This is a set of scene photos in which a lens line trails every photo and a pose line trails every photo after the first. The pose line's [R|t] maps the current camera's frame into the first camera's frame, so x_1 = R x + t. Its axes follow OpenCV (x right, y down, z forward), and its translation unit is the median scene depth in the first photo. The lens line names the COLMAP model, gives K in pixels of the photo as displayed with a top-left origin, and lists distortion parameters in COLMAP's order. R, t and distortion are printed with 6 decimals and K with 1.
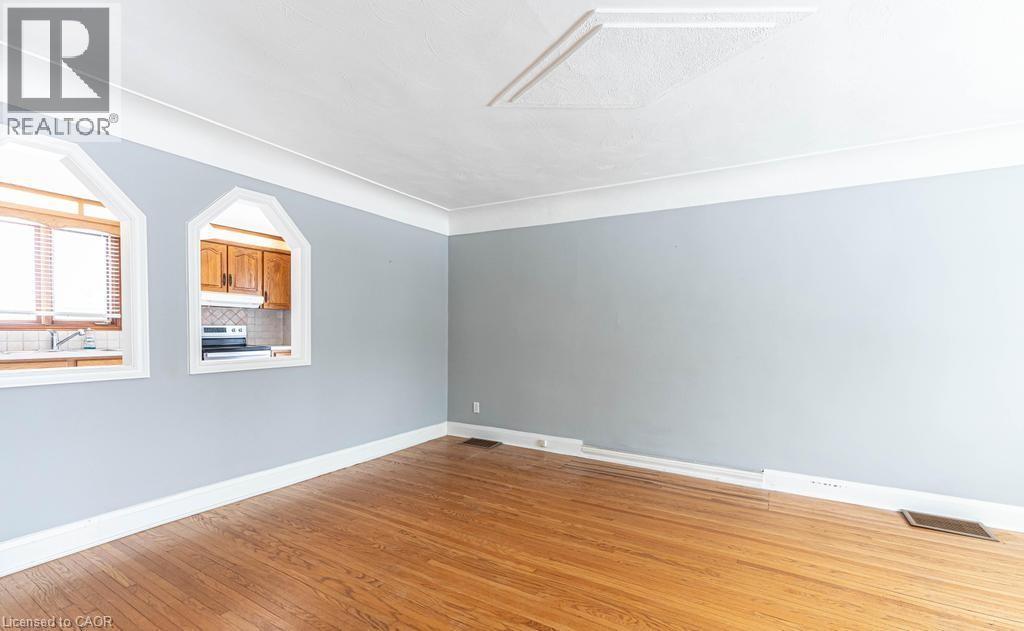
lens RADIAL K [[408.4, 0, 526.7], [0, 408.4, 330.1], [0, 0, 1]] dist [0.003093, -0.000122]
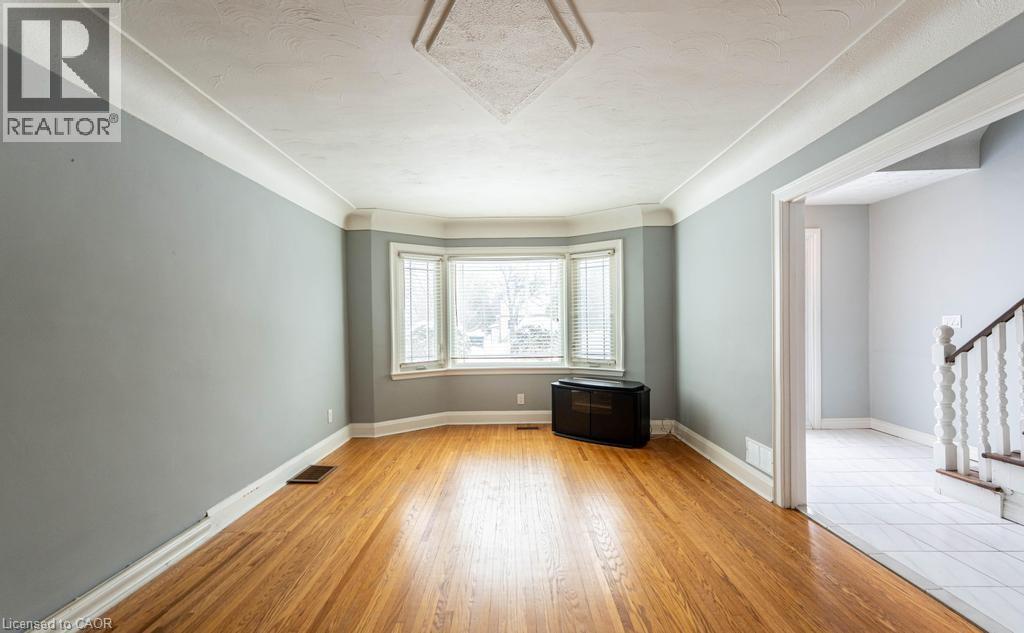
lens RADIAL K [[408.4, 0, 523.8], [0, 408.4, 329.1], [0, 0, 1]] dist [0.003093, -0.000122]
pose [[-0.488191, -0.021587, 0.872470, -0.458880], [0.005171, 0.999605, 0.027627, -0.021513], [-0.872722, 0.017999, -0.487886, 1.069645]]
